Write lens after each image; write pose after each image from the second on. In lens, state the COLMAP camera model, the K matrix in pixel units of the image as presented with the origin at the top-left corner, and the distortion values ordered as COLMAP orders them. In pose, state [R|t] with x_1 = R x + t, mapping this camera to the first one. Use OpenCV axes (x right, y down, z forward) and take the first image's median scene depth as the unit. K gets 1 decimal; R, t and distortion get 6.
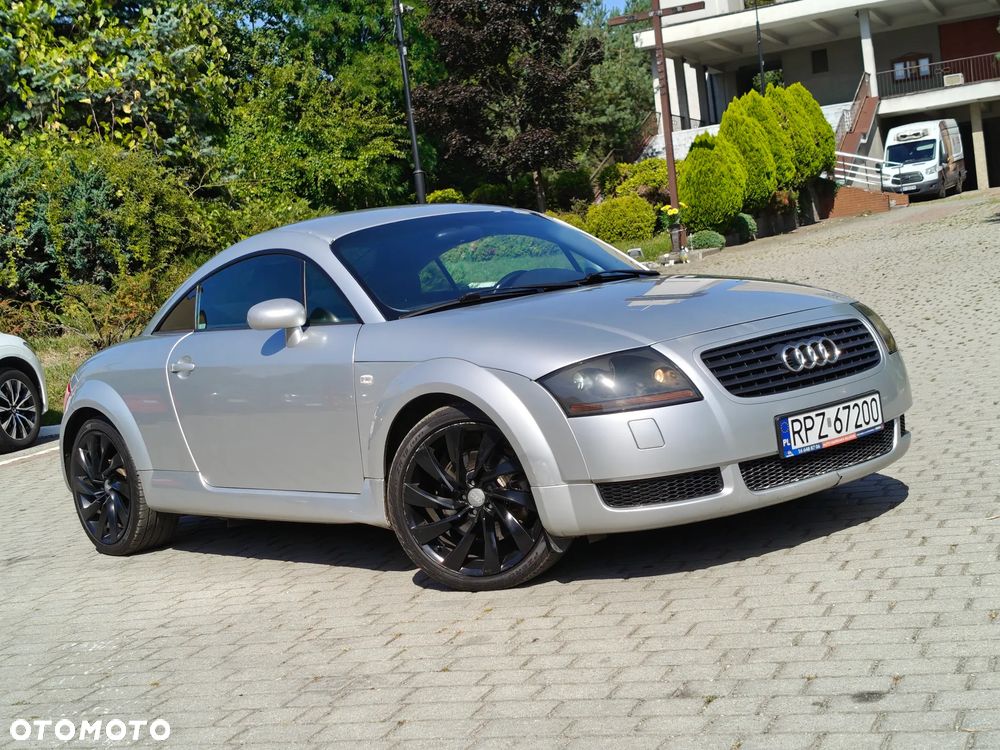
lens RADIAL K [[1636.0, 0, 505.2], [0, 1636.0, 378.0], [0, 0, 1]] dist [0.397047, -1.666374]
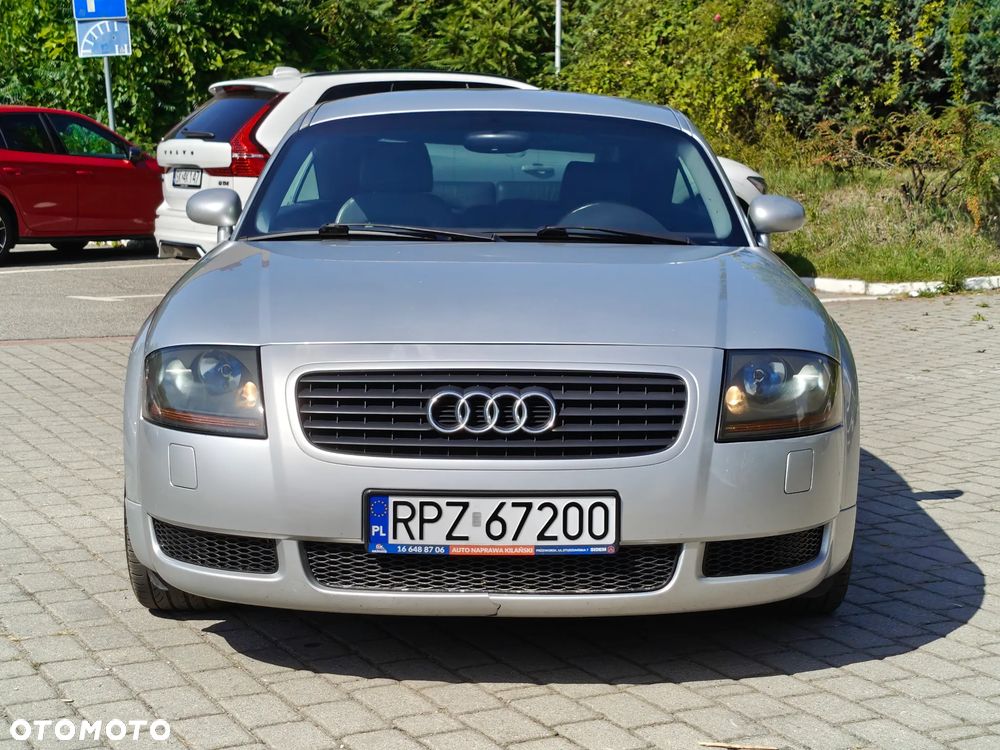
lens RADIAL K [[1880.4, 0, 500.0], [0, 1880.4, 375.0], [0, 0, 1]] dist [0.426131, -2.108322]
pose [[0.743811, 0.220951, -0.630814, 0.655469], [-0.154237, 0.975049, 0.159658, -0.148507], [0.650351, -0.021460, 0.759331, 0.435763]]
